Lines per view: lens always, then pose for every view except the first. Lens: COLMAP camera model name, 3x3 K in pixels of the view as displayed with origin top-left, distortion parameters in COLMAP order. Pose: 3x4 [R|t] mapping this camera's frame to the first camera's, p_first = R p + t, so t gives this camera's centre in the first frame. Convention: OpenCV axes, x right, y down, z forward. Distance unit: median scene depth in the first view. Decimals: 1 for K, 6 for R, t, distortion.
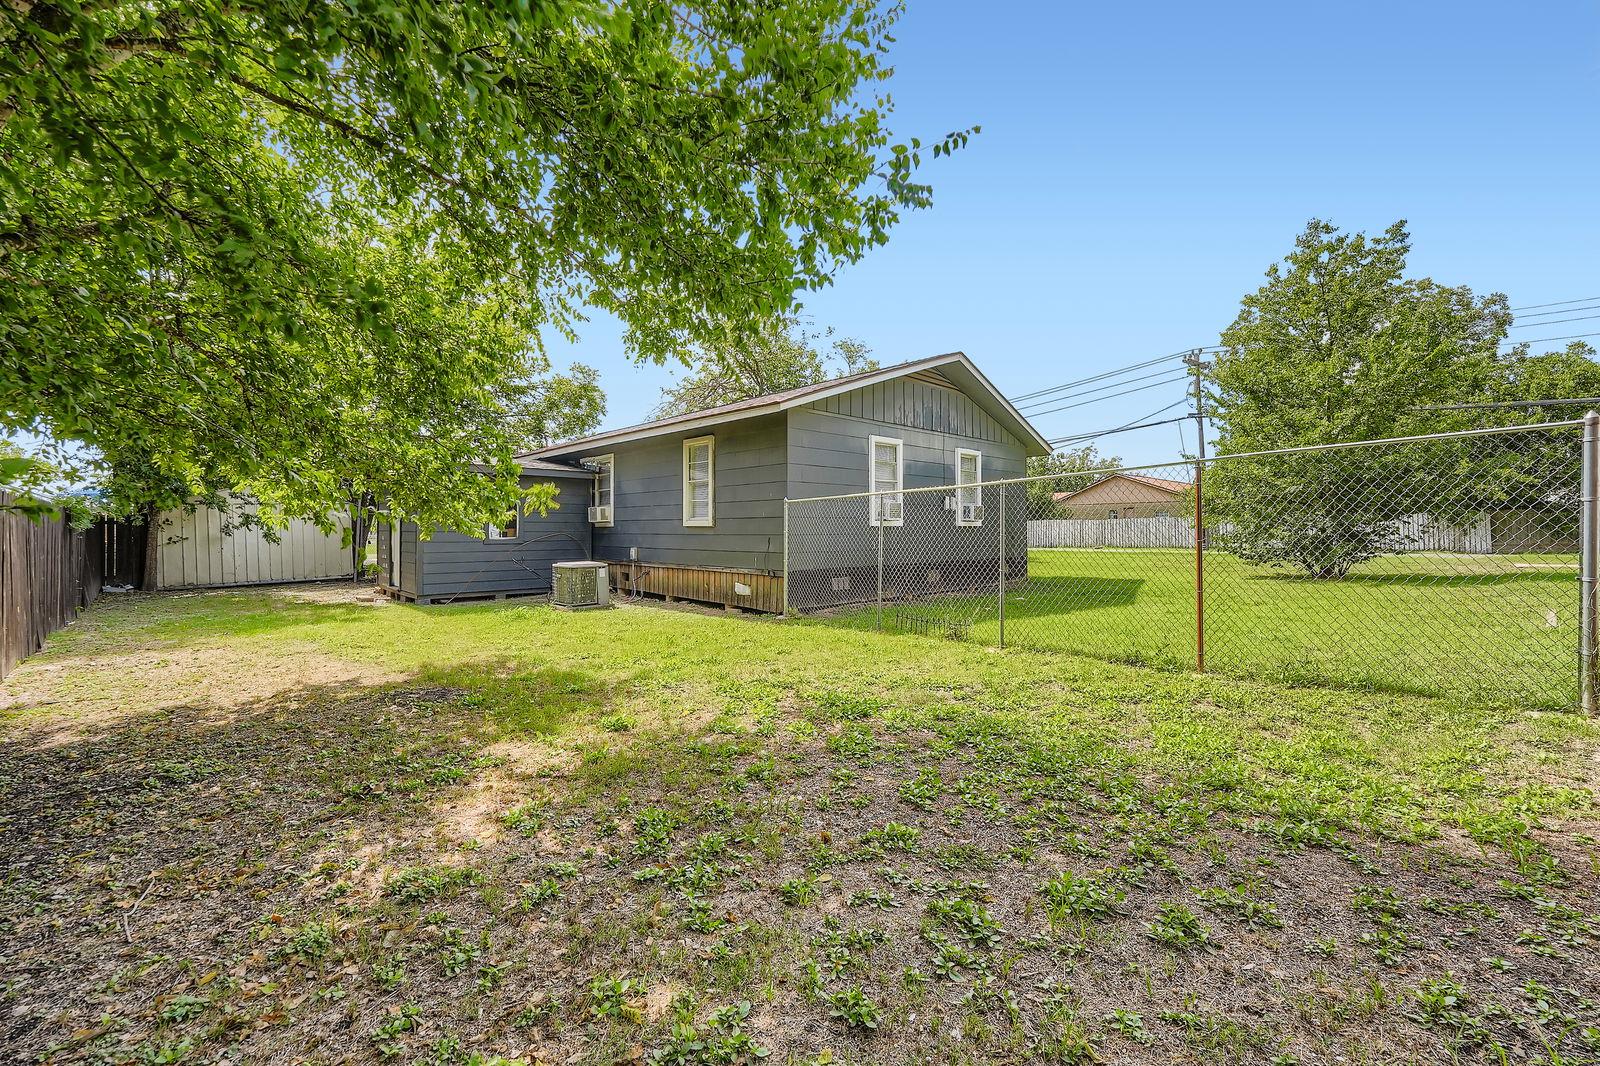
lens RADIAL K [[650.9, 0, 809.1], [0, 650.9, 540.2], [0, 0, 1]] dist [-0.000840, -0.000778]
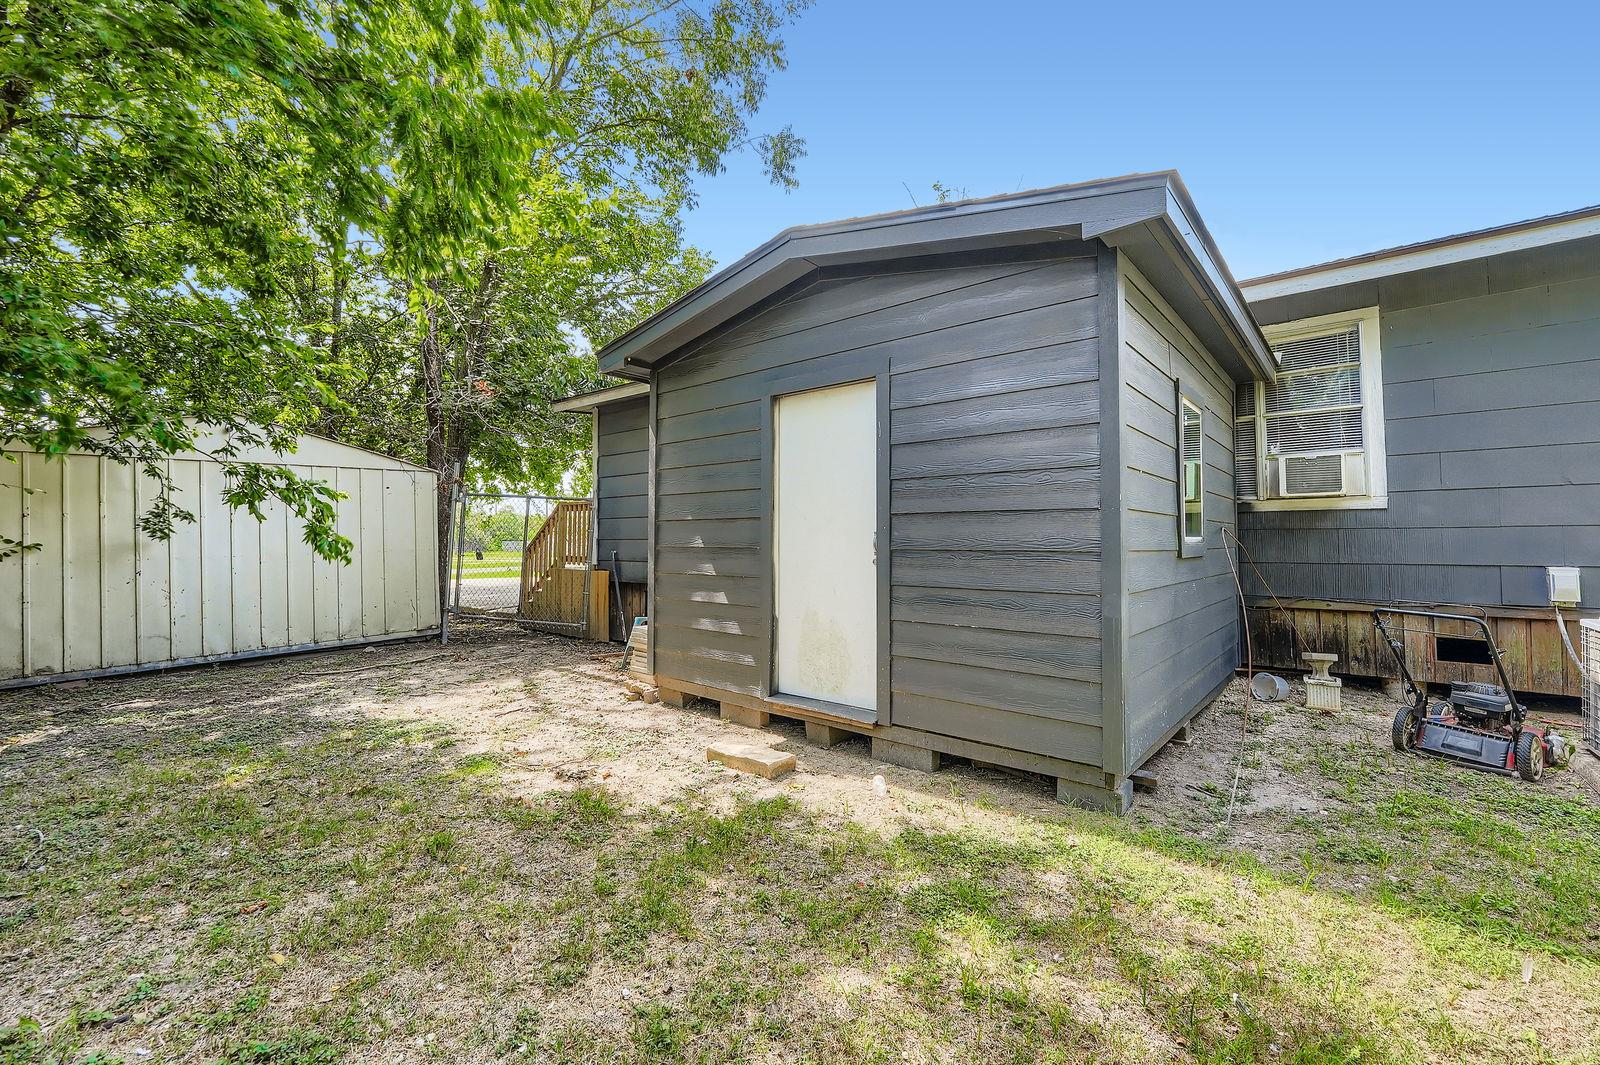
lens RADIAL K [[650.9, 0, 809.1], [0, 650.9, 539.7], [0, 0, 1]] dist [-0.000840, -0.000778]
pose [[0.994670, 0.001405, 0.103101, -0.577706], [0.001045, 0.999718, -0.023706, 0.002836], [-0.103105, 0.023687, 0.994388, 0.607871]]
